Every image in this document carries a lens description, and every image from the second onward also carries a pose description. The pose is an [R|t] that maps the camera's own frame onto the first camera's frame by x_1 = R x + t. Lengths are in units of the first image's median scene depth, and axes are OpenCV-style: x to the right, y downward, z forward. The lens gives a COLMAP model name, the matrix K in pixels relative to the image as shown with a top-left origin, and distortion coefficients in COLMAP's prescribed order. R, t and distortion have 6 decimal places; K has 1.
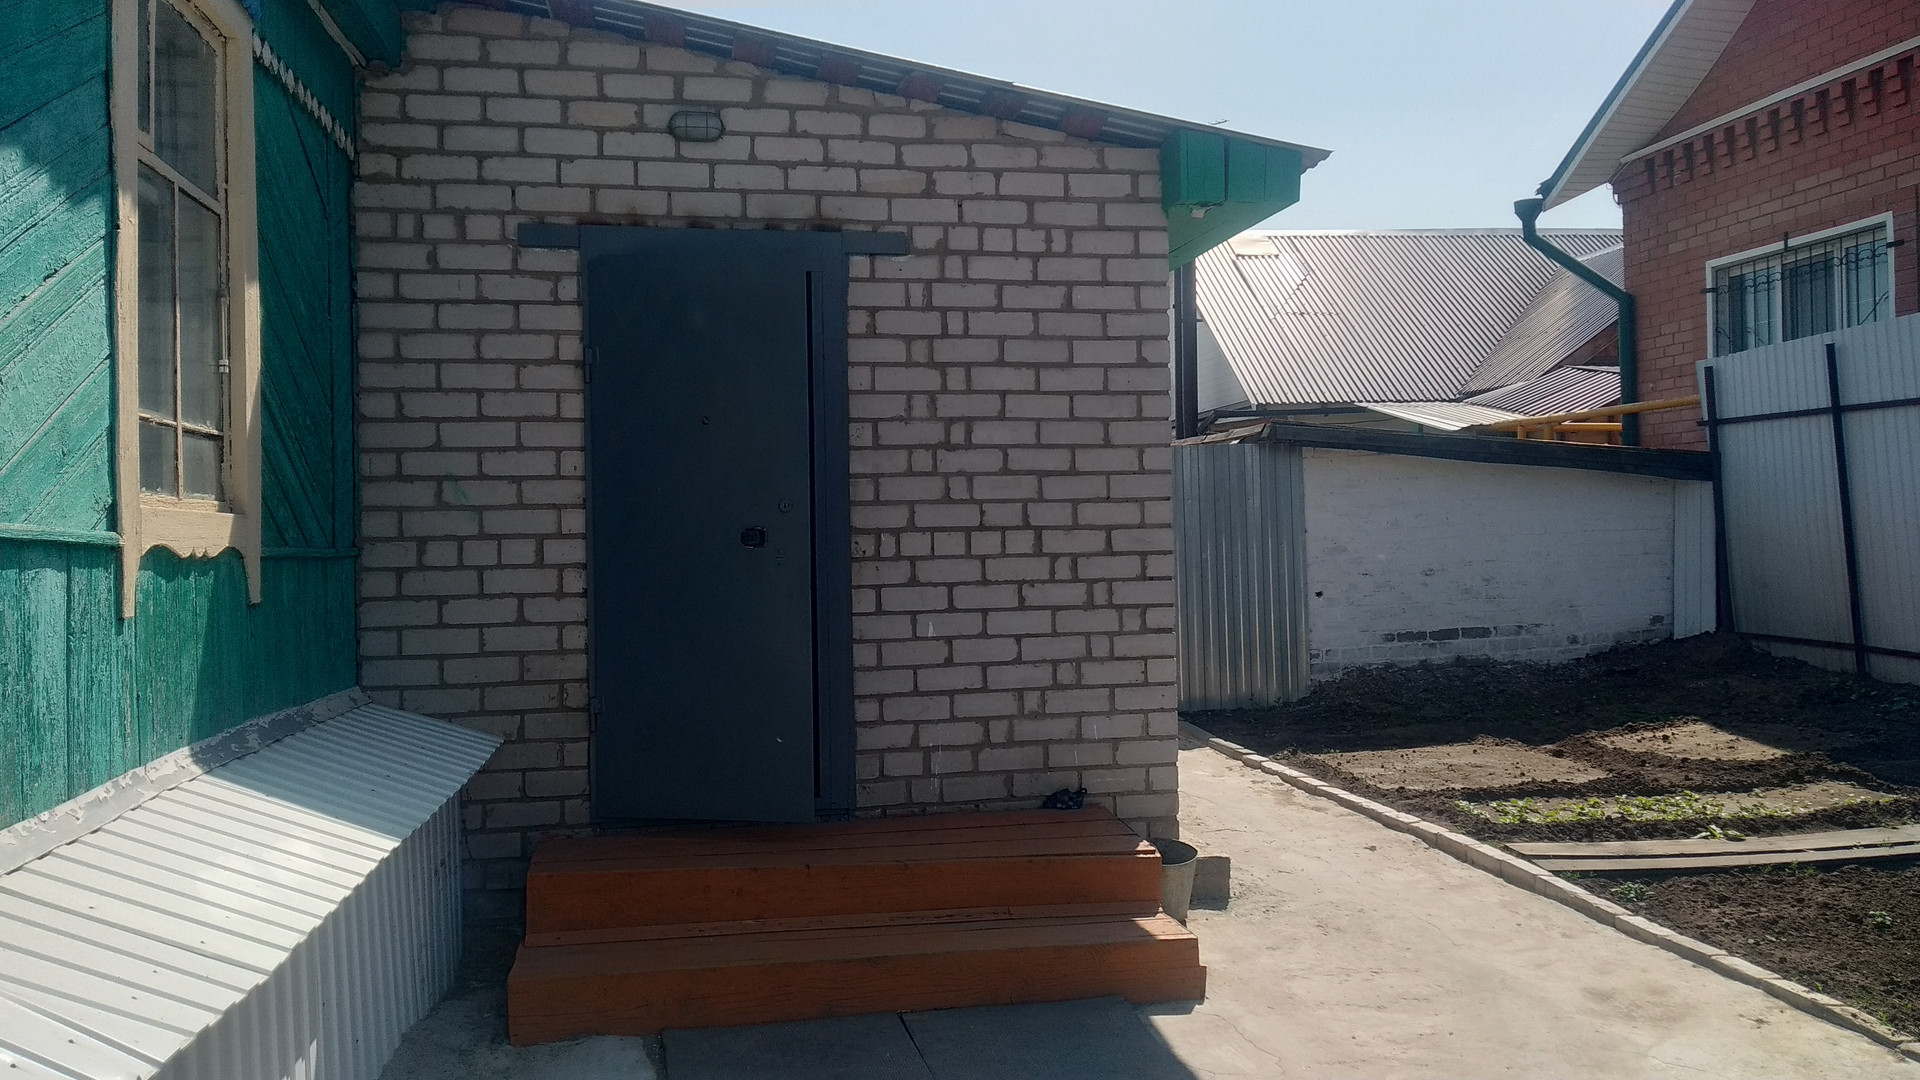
lens RADIAL K [[1442.3, 0, 950.8], [0, 1442.3, 538.3], [0, 0, 1]] dist [0.048845, -0.078639]
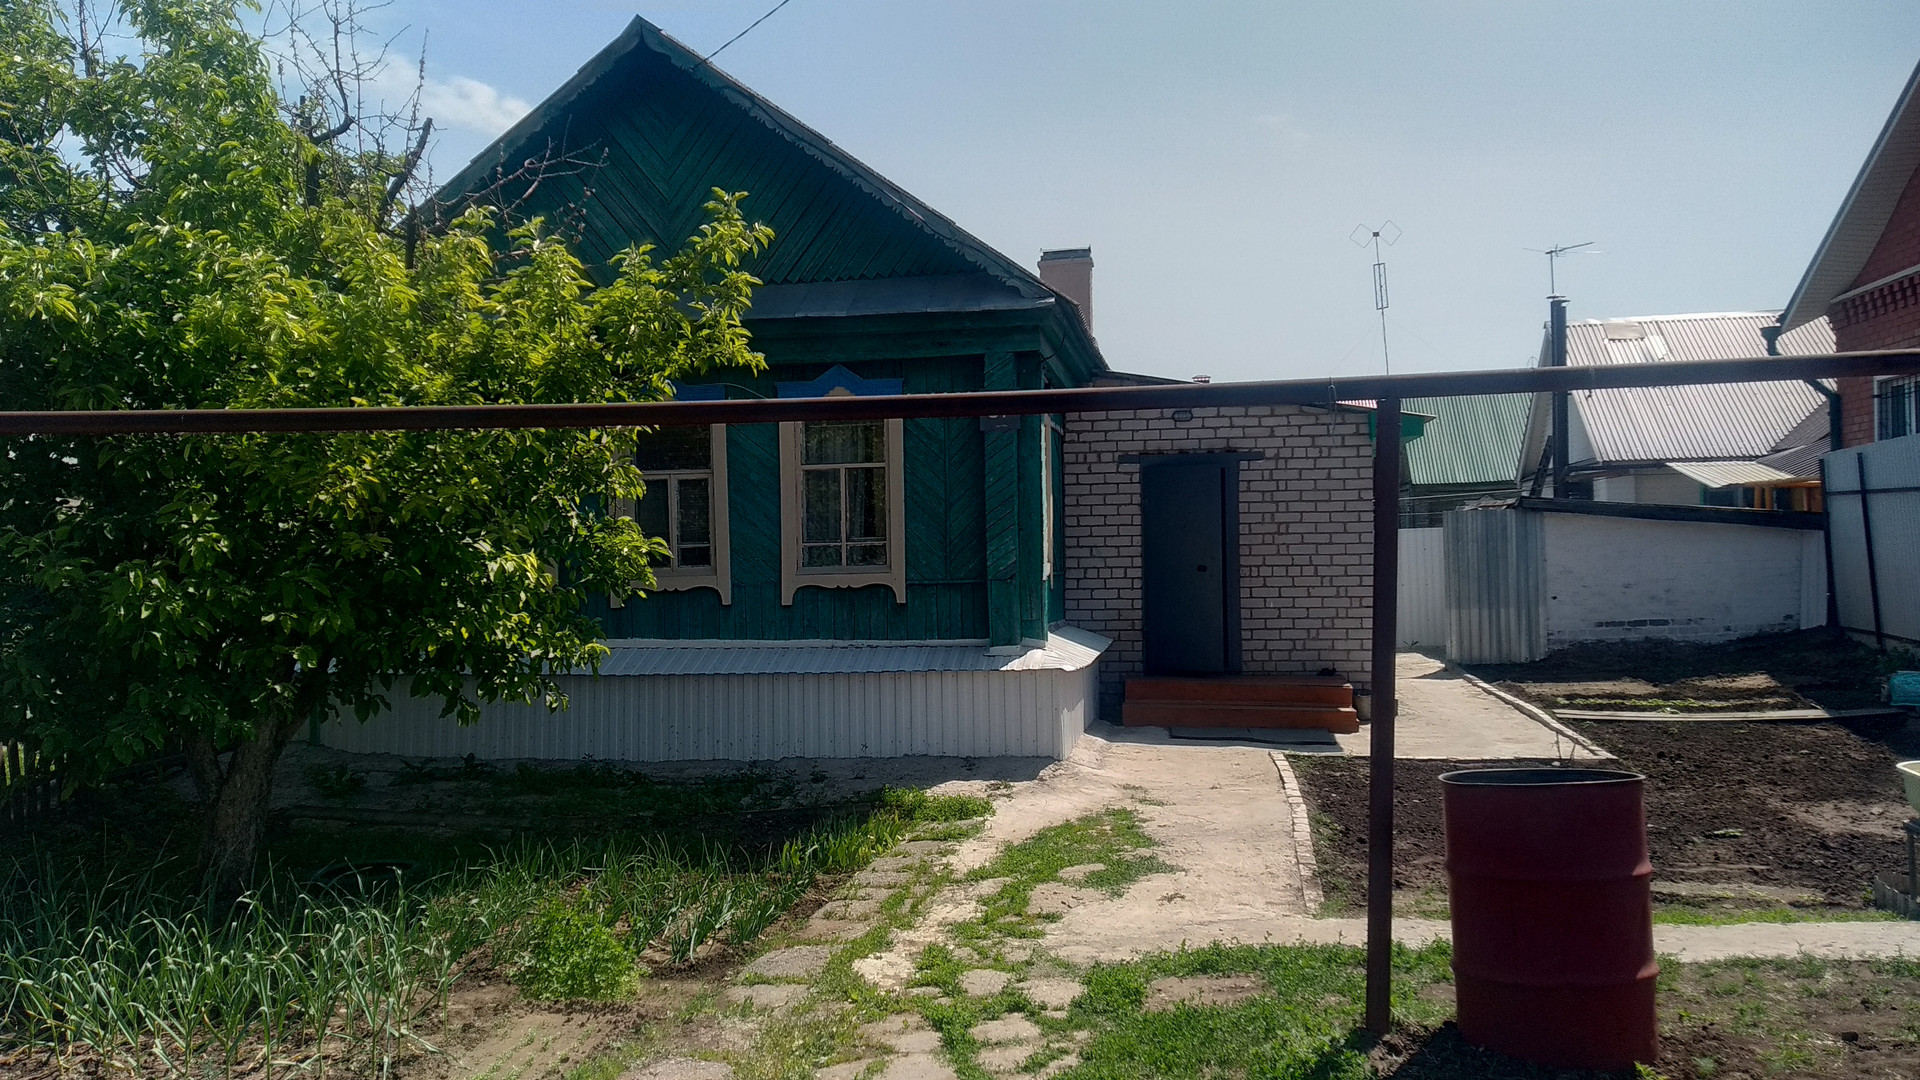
lens RADIAL K [[1442.3, 0, 967.6], [0, 1442.3, 532.8], [0, 0, 1]] dist [0.048845, -0.078639]
pose [[0.945140, 0.001555, -0.326662, 0.181142], [-0.004028, 0.999968, -0.006893, -0.025522], [0.326641, 0.007831, 0.945116, -0.930348]]
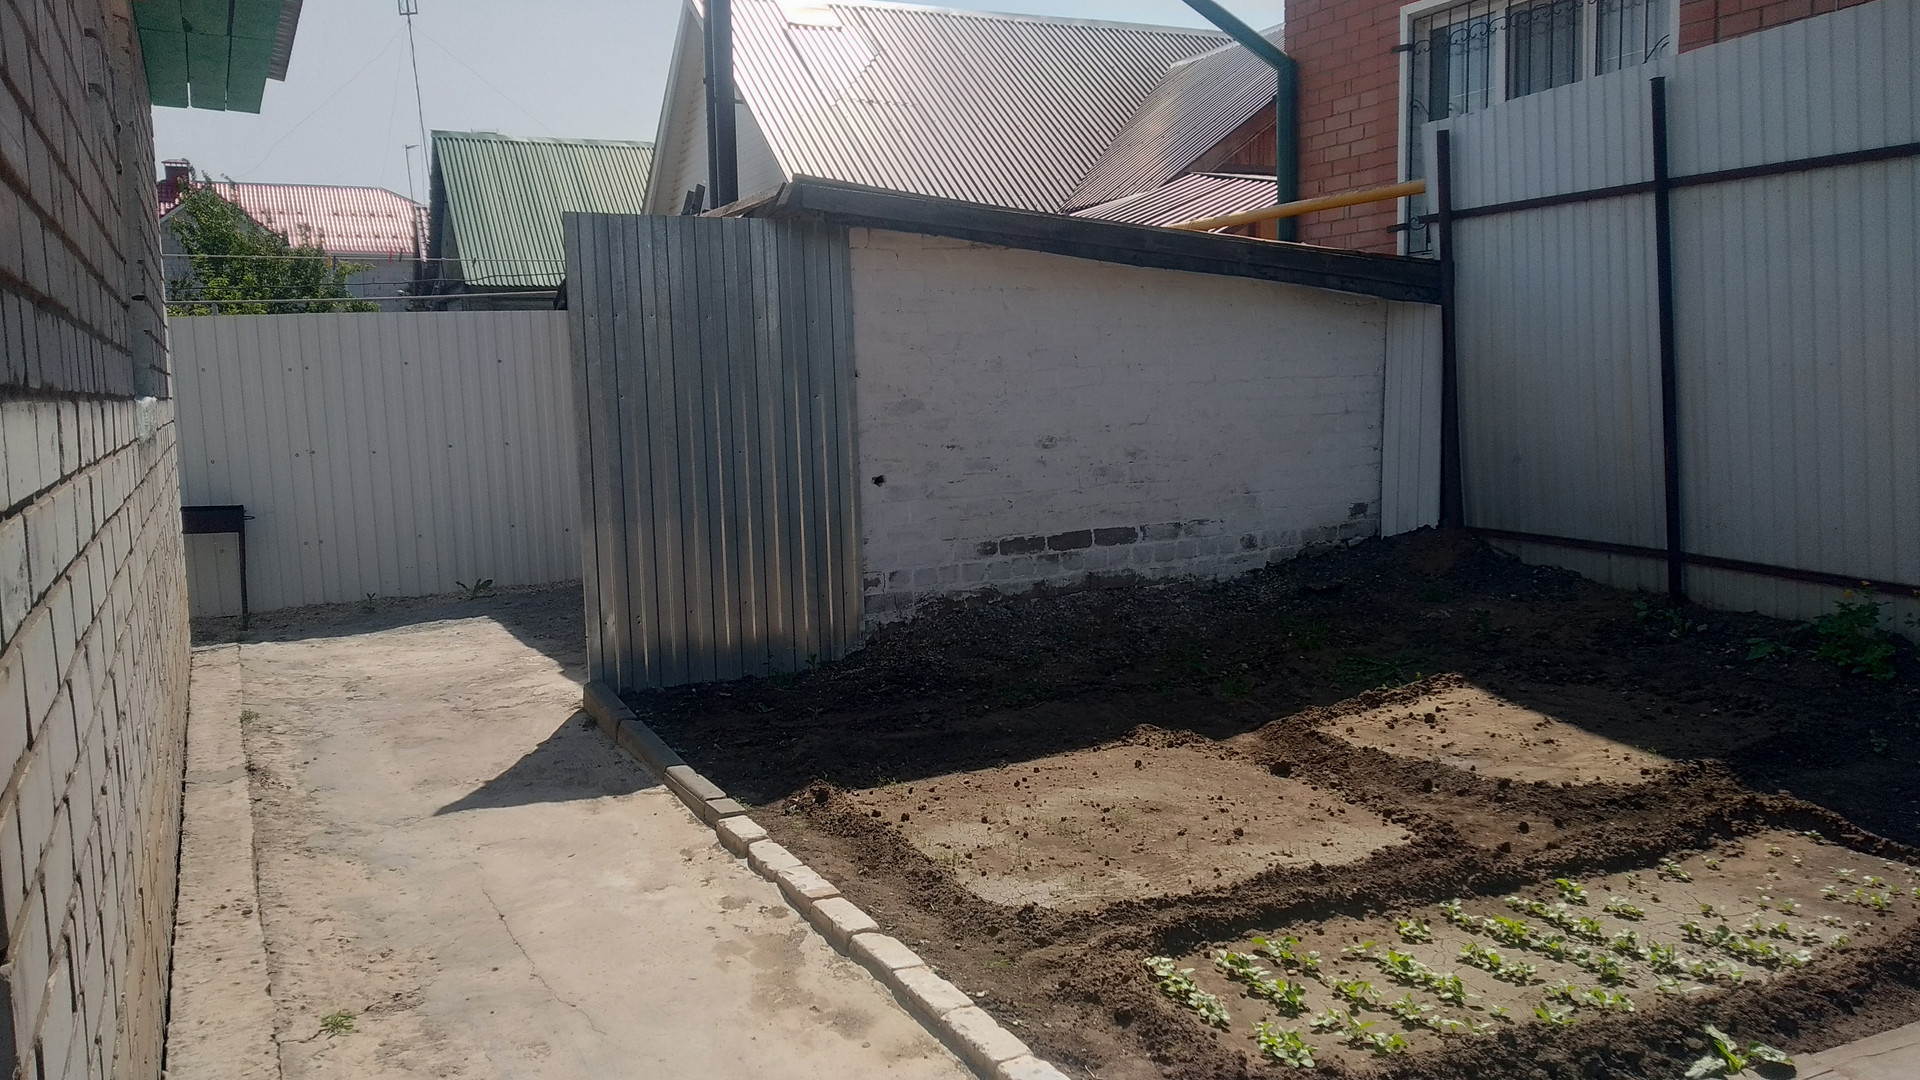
lens RADIAL K [[1442.3, 0, 957.4], [0, 1442.3, 553.5], [0, 0, 1]] dist [0.048845, -0.078639]
pose [[0.959048, -0.027367, 0.281919, 0.130437], [-0.002874, 0.994330, 0.106299, 0.005618], [-0.283230, -0.102756, 0.953531, 0.466994]]
